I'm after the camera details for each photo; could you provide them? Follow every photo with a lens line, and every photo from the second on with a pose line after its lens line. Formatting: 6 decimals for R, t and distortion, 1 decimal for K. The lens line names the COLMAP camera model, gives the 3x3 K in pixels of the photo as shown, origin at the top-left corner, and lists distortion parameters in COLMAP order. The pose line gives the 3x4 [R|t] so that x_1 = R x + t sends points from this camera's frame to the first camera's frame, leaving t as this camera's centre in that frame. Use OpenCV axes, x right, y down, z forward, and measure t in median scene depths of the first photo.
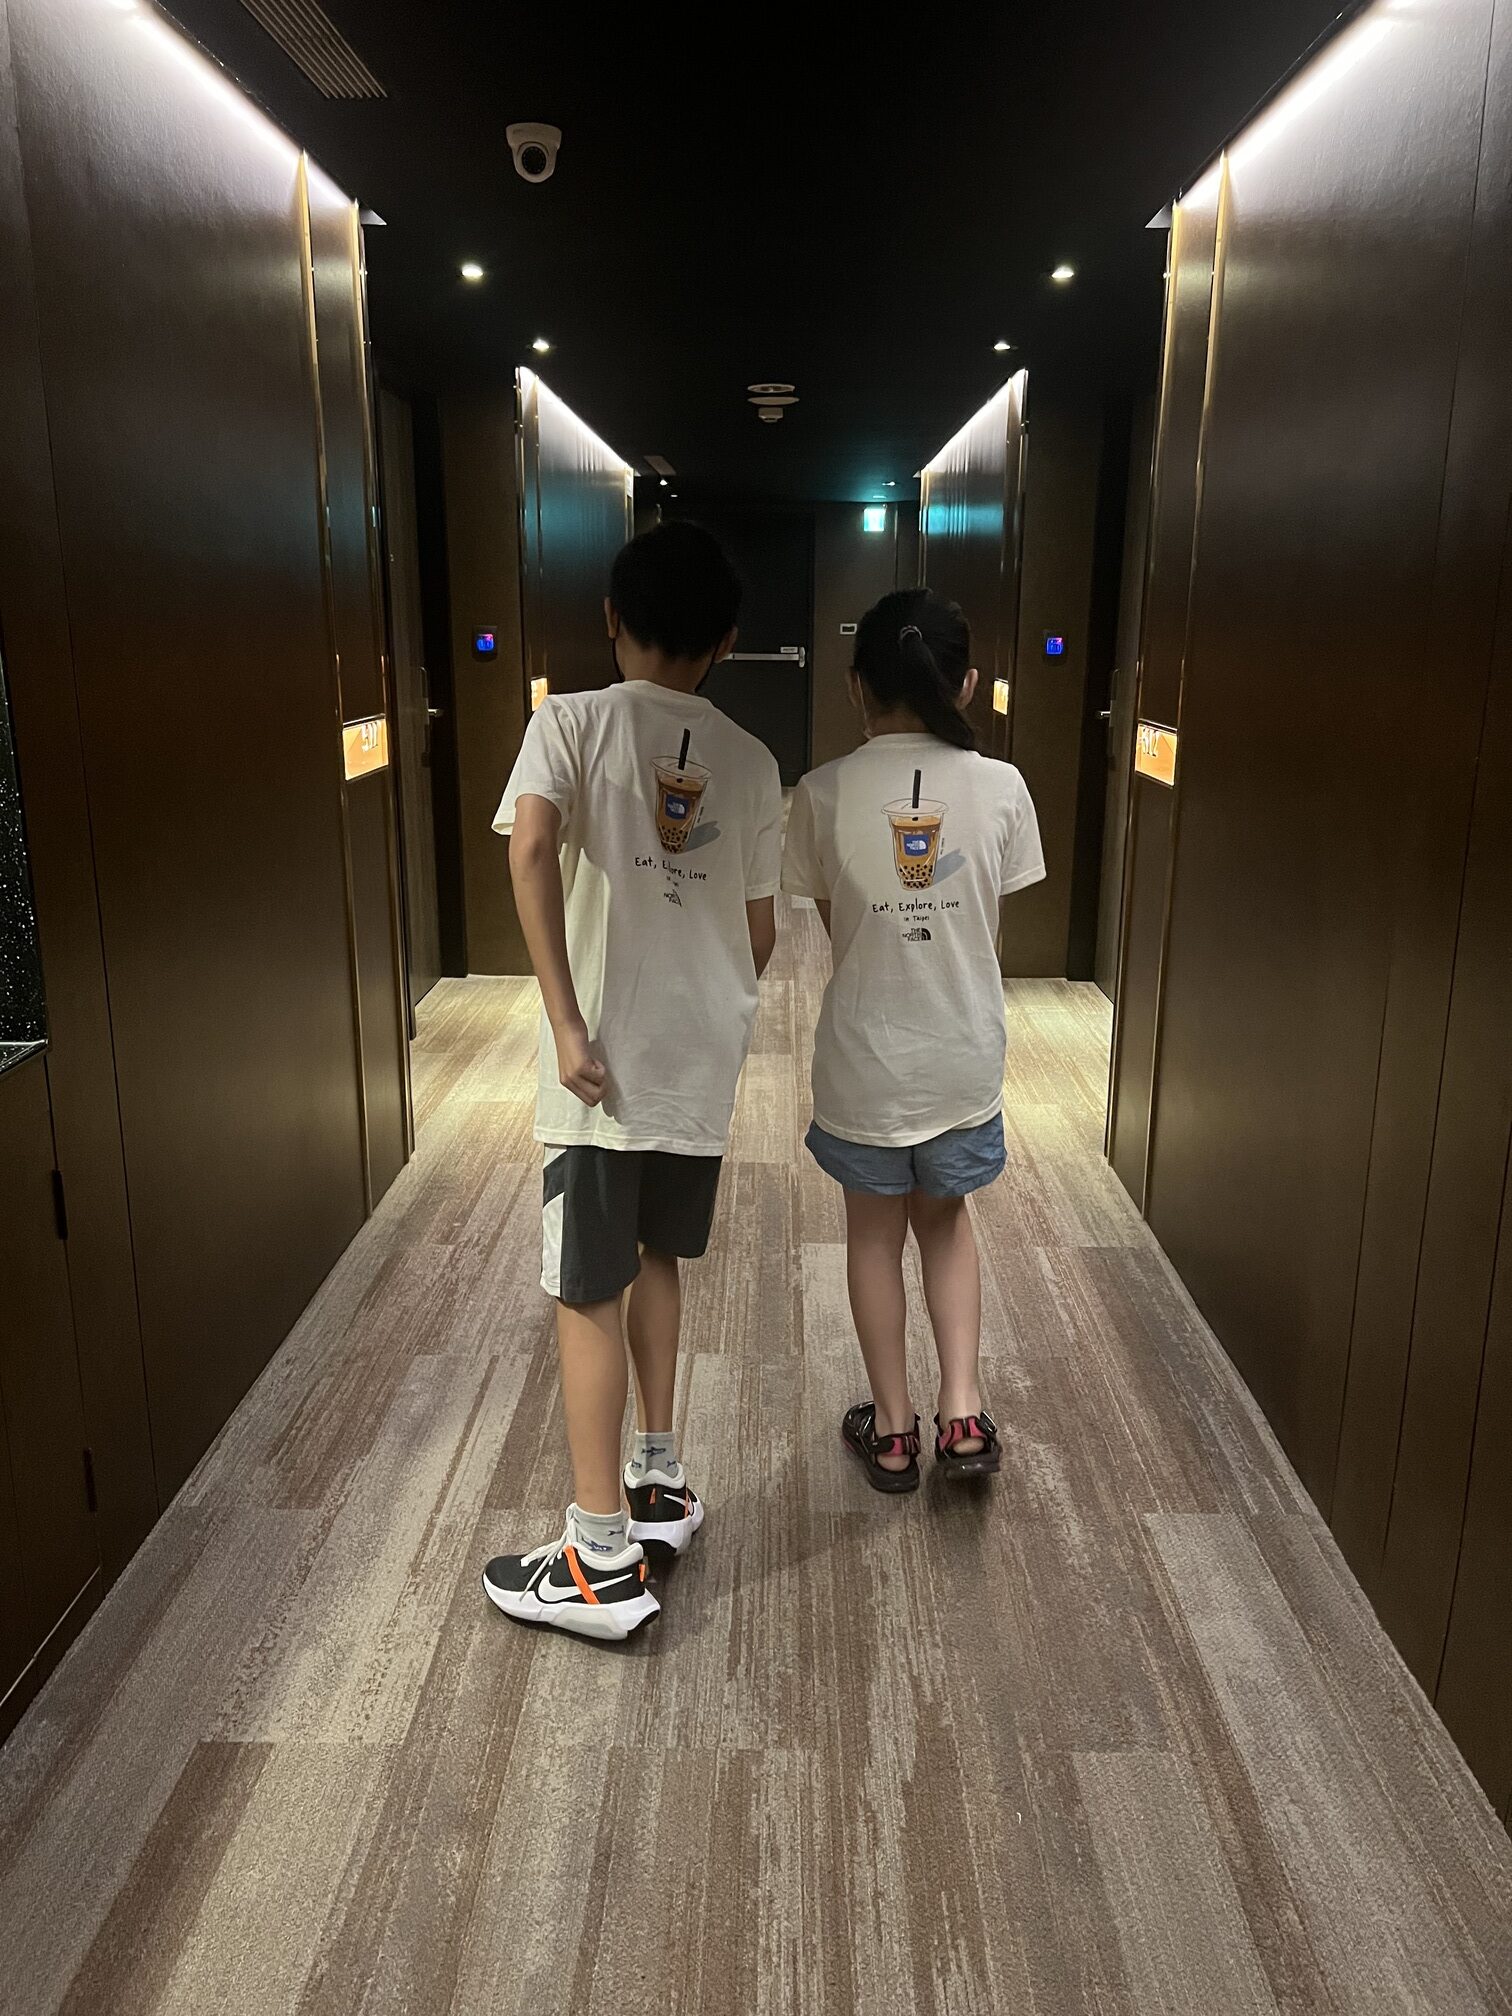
lens RADIAL K [[1530.1, 0, 757.9], [0, 1530.1, 1001.3], [0, 0, 1]] dist [0.019273, -0.030659]
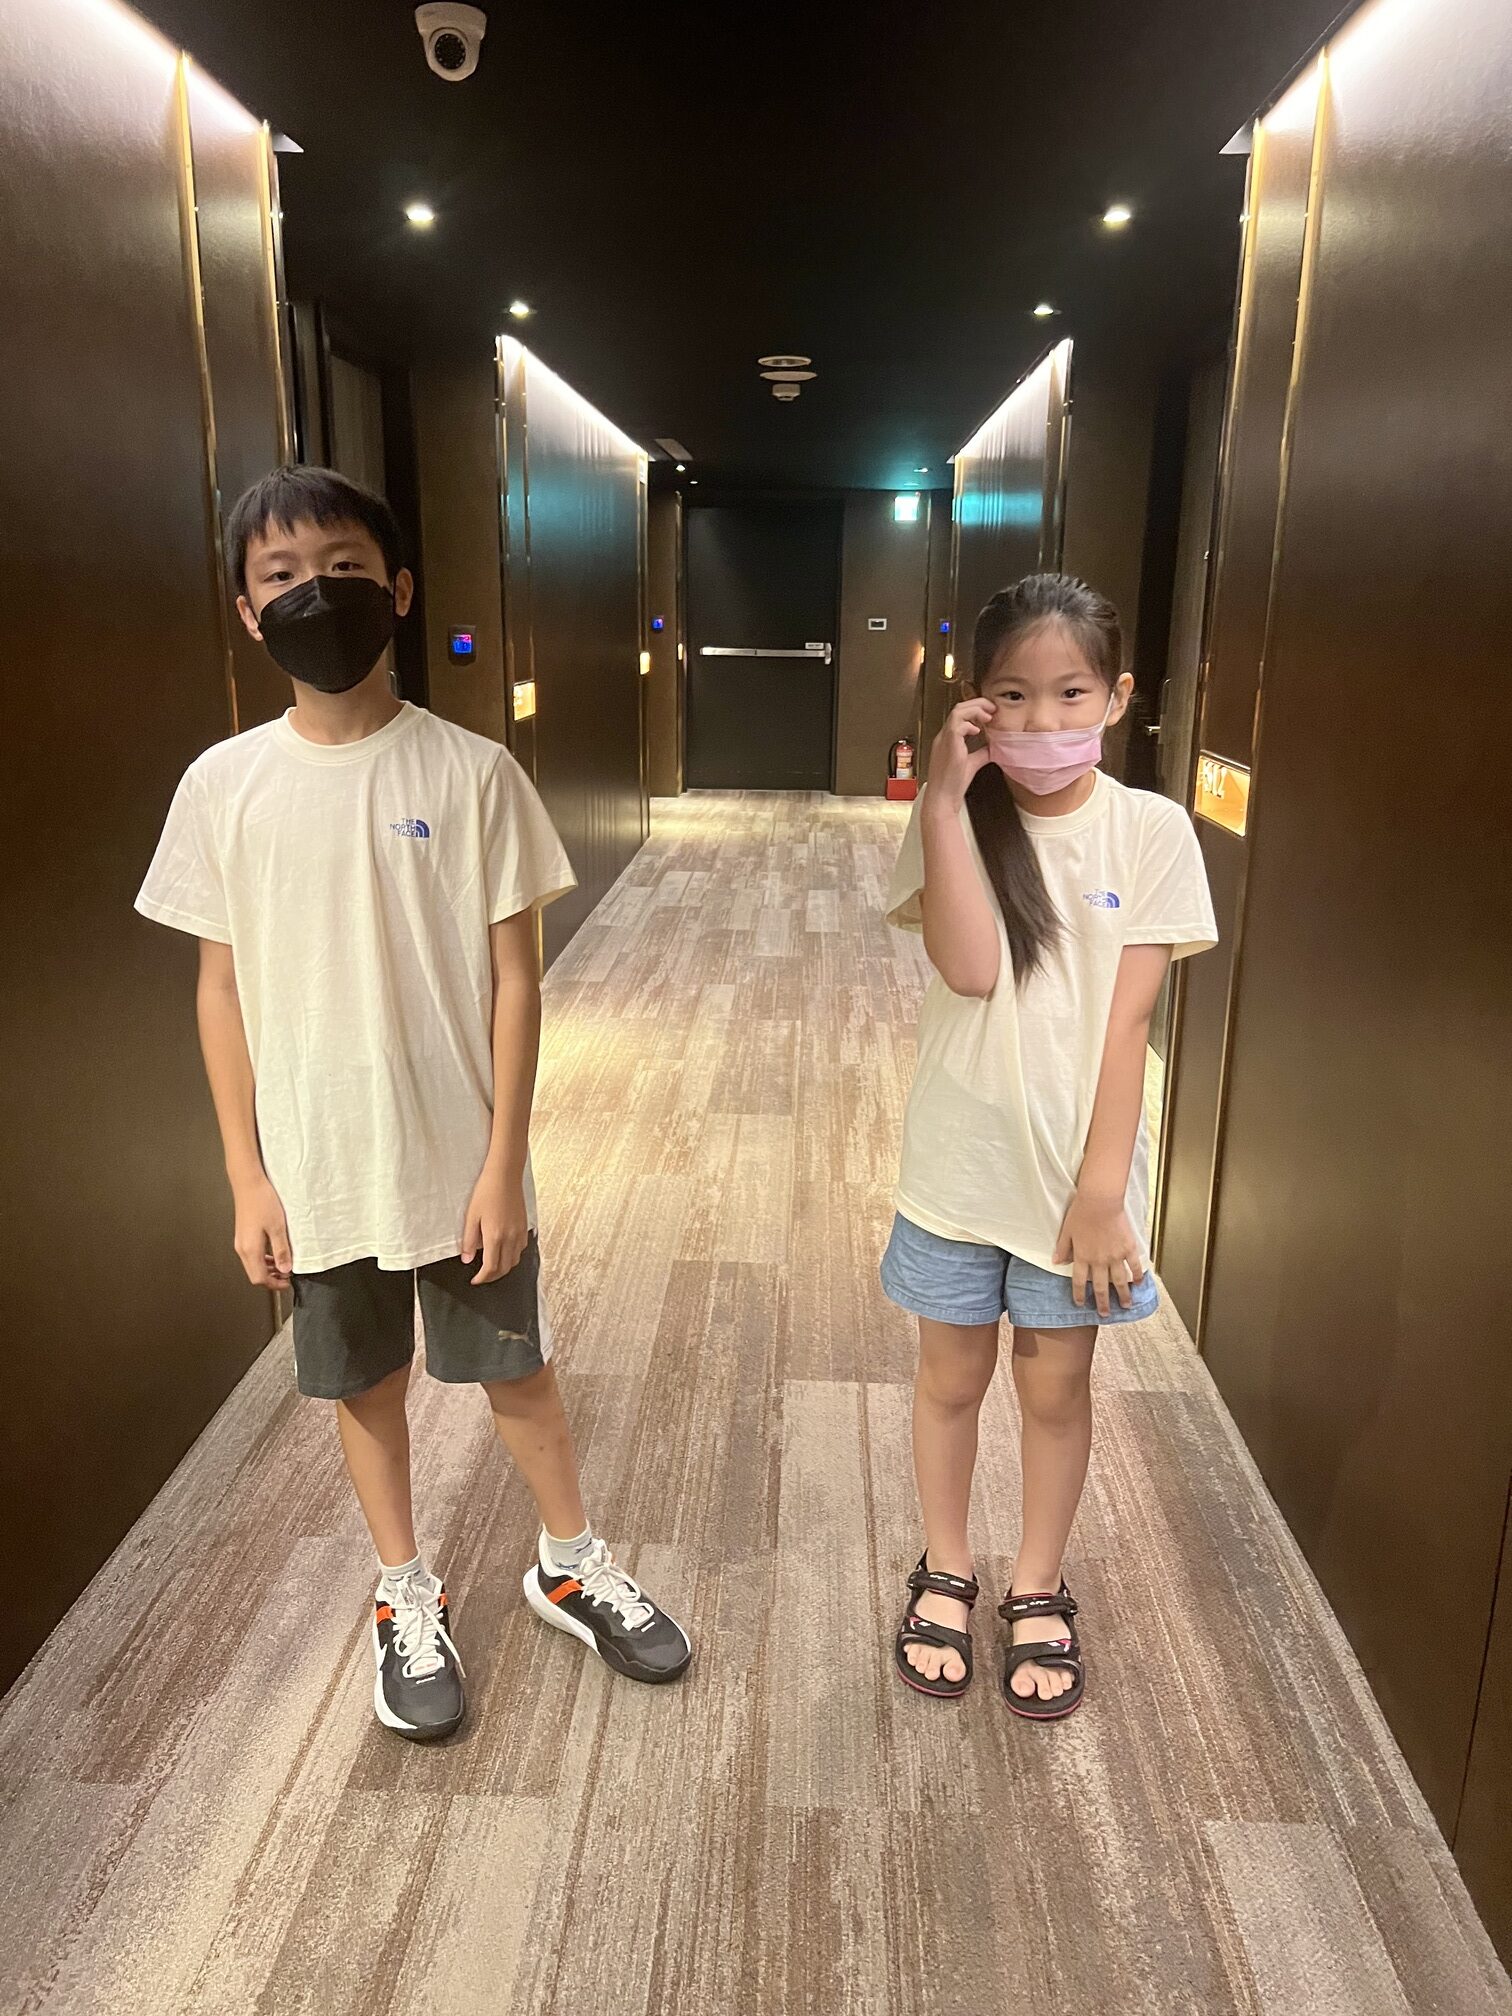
lens RADIAL K [[1530.1, 0, 750.9], [0, 1530.1, 1011.1], [0, 0, 1]] dist [0.019273, -0.030659]
pose [[0.999592, 0.012939, -0.025472, 0.030099], [-0.012613, 0.999837, 0.012927, -0.055925], [0.025635, -0.012600, 0.999592, 0.176269]]
